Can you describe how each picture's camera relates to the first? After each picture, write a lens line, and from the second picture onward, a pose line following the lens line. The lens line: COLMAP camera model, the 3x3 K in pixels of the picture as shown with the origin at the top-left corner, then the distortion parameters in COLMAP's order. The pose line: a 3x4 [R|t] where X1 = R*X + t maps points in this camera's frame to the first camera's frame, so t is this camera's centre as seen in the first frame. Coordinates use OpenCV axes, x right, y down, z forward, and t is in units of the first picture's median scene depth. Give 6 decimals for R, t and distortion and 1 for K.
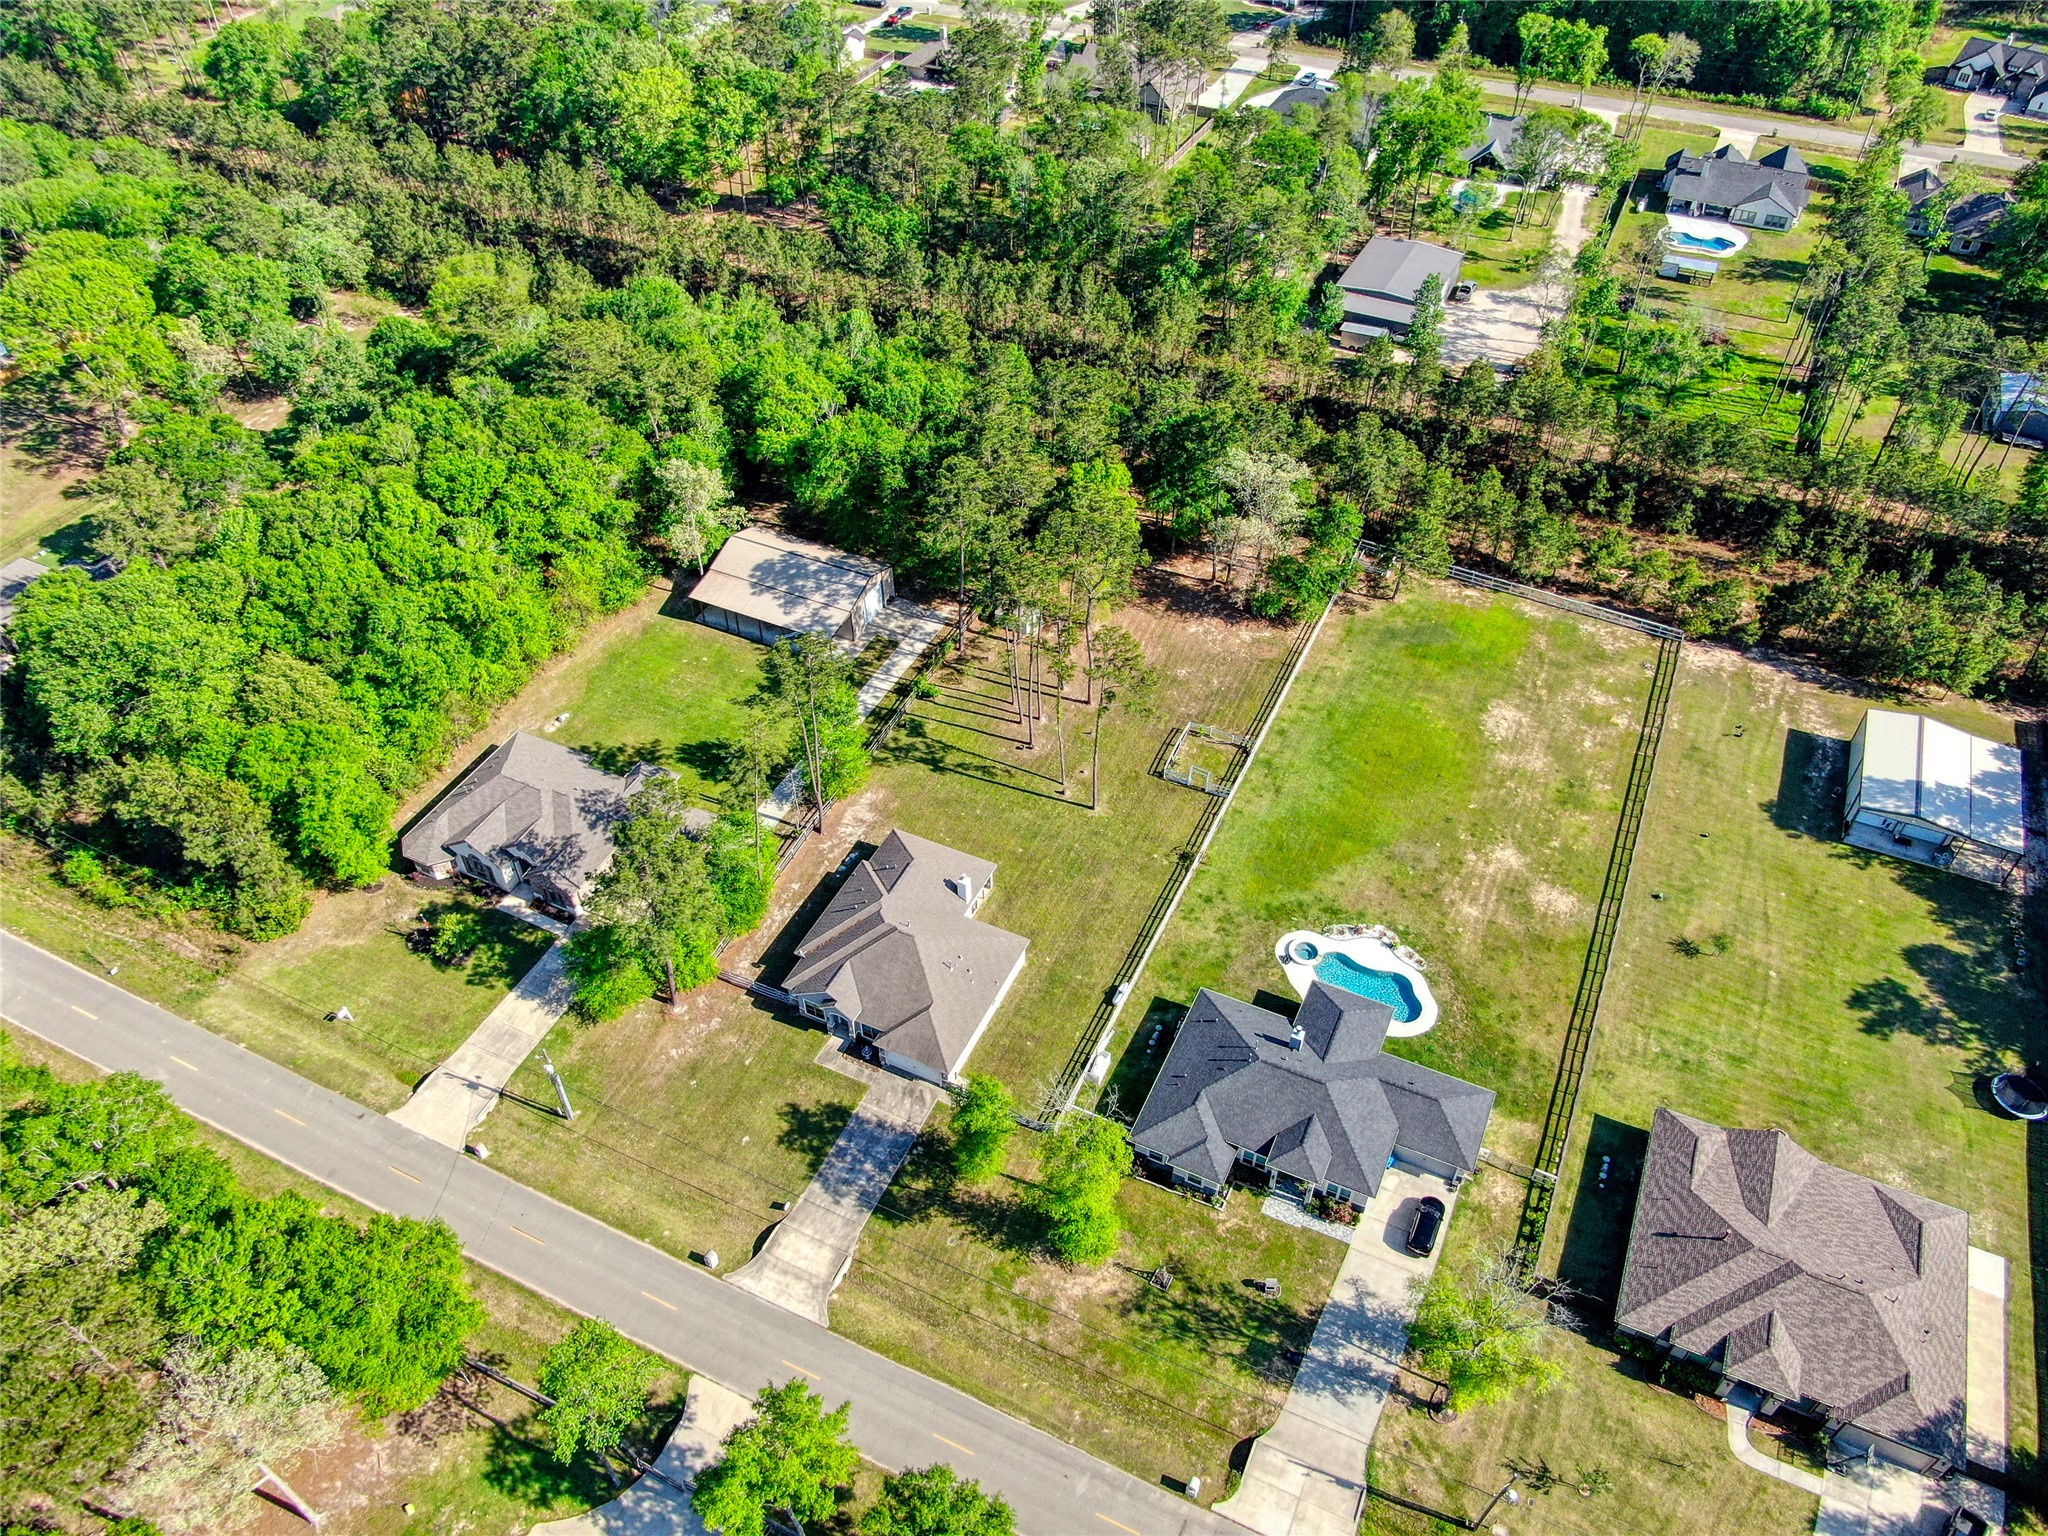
lens RADIAL K [[1476.6, 0, 1031.7], [0, 1476.6, 767.3], [0, 0, 1]] dist [-0.010291, 0.000667]
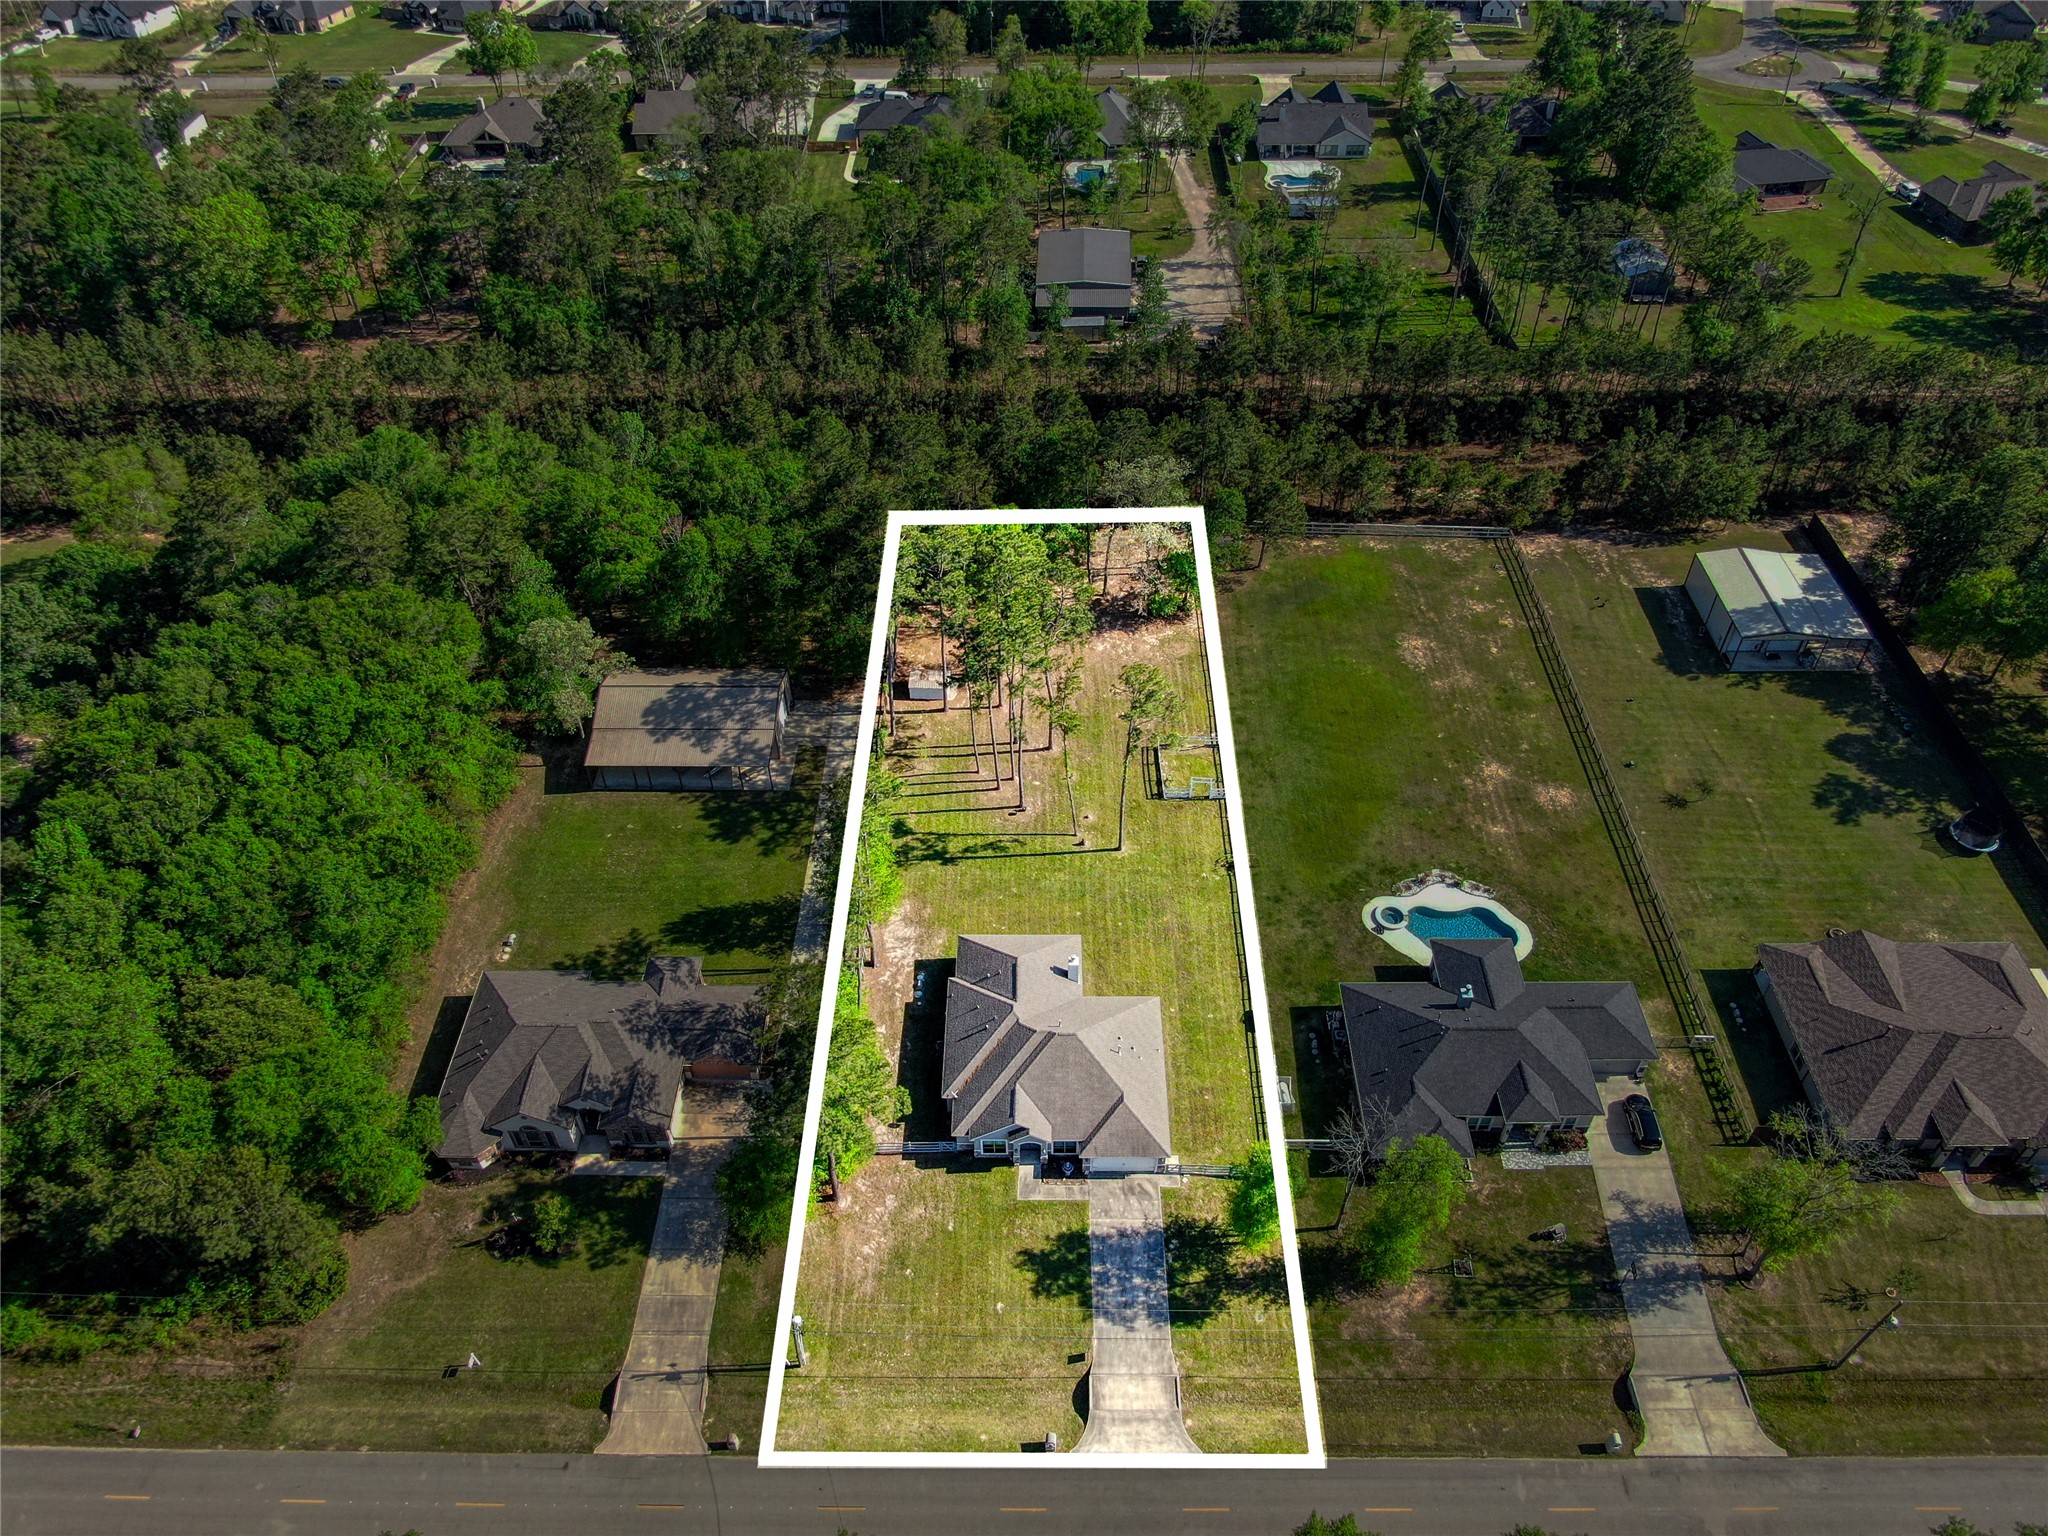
lens RADIAL K [[1476.6, 0, 1031.7], [0, 1476.6, 767.3], [0, 0, 1]] dist [-0.010291, 0.000667]
pose [[0.907037, -0.293370, 0.302023, -0.262668], [0.294442, 0.954698, 0.043075, -0.075257], [-0.300978, 0.049857, 0.952327, 0.076767]]
